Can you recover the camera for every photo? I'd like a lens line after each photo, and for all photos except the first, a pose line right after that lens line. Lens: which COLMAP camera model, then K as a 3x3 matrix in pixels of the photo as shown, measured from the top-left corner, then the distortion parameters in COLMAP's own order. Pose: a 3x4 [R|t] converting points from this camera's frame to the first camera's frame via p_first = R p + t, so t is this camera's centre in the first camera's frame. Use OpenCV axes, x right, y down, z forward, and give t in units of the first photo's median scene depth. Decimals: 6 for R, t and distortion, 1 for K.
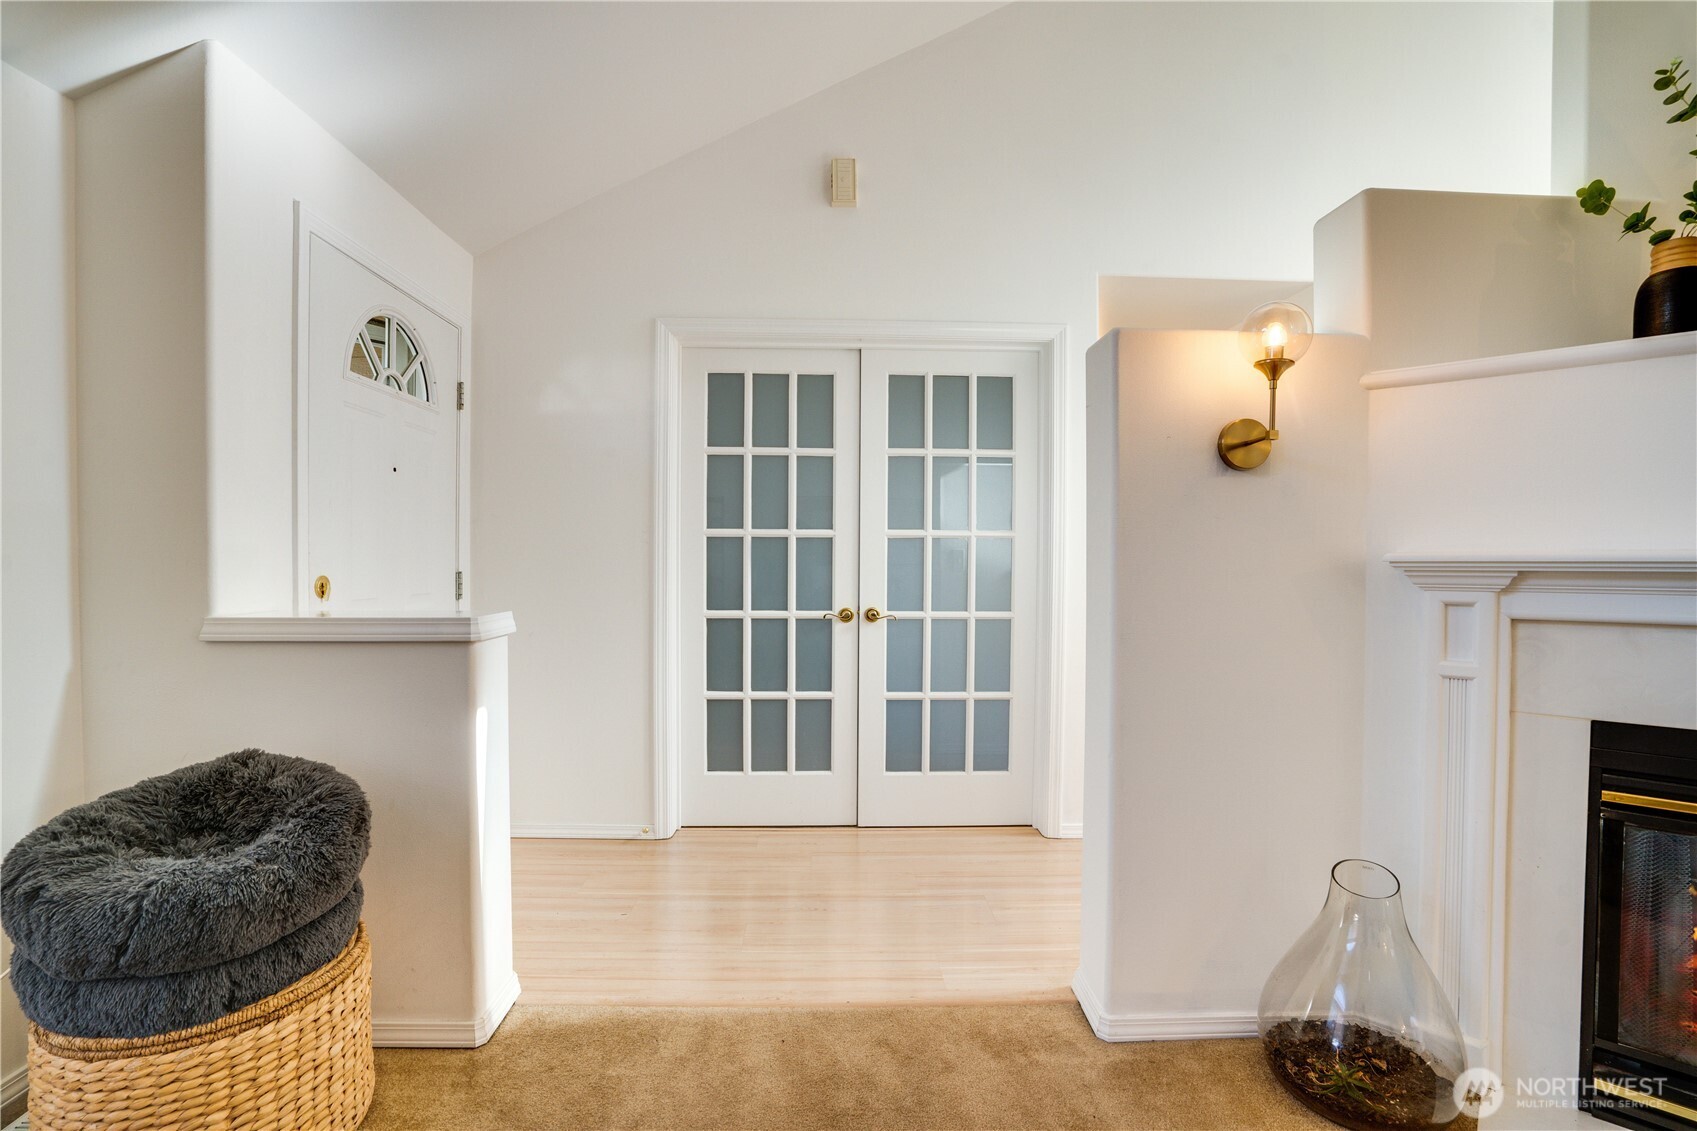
lens RADIAL K [[785.6, 0, 838.1], [0, 785.6, 573.1], [0, 0, 1]] dist [-0.058077, 0.021784]
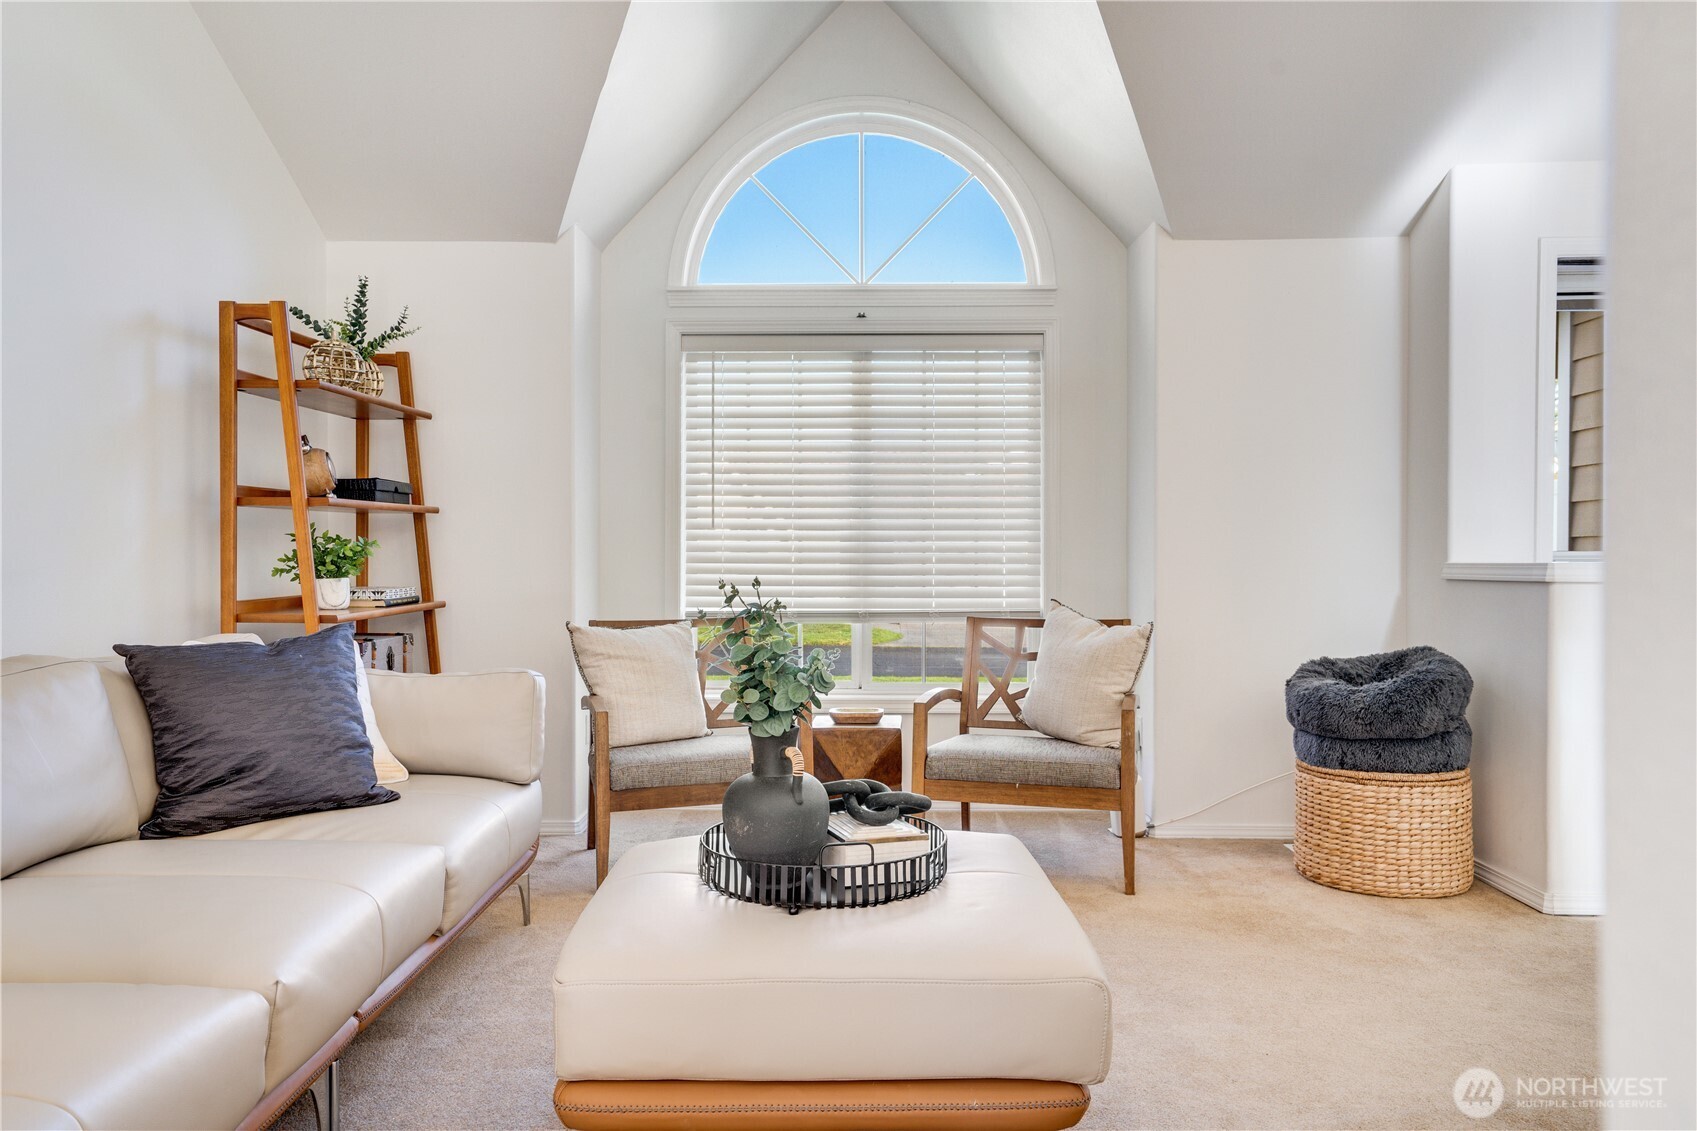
lens RADIAL K [[1262.4, 0, 848.5], [0, 1262.4, 565.5], [0, 0, 1]] dist [-0.001361, -0.000319]
pose [[-0.045897, 0.003815, -0.998939, 0.863753], [-0.019619, 0.999796, 0.004719, 0.039154], [0.998754, 0.019815, -0.045812, -0.019556]]
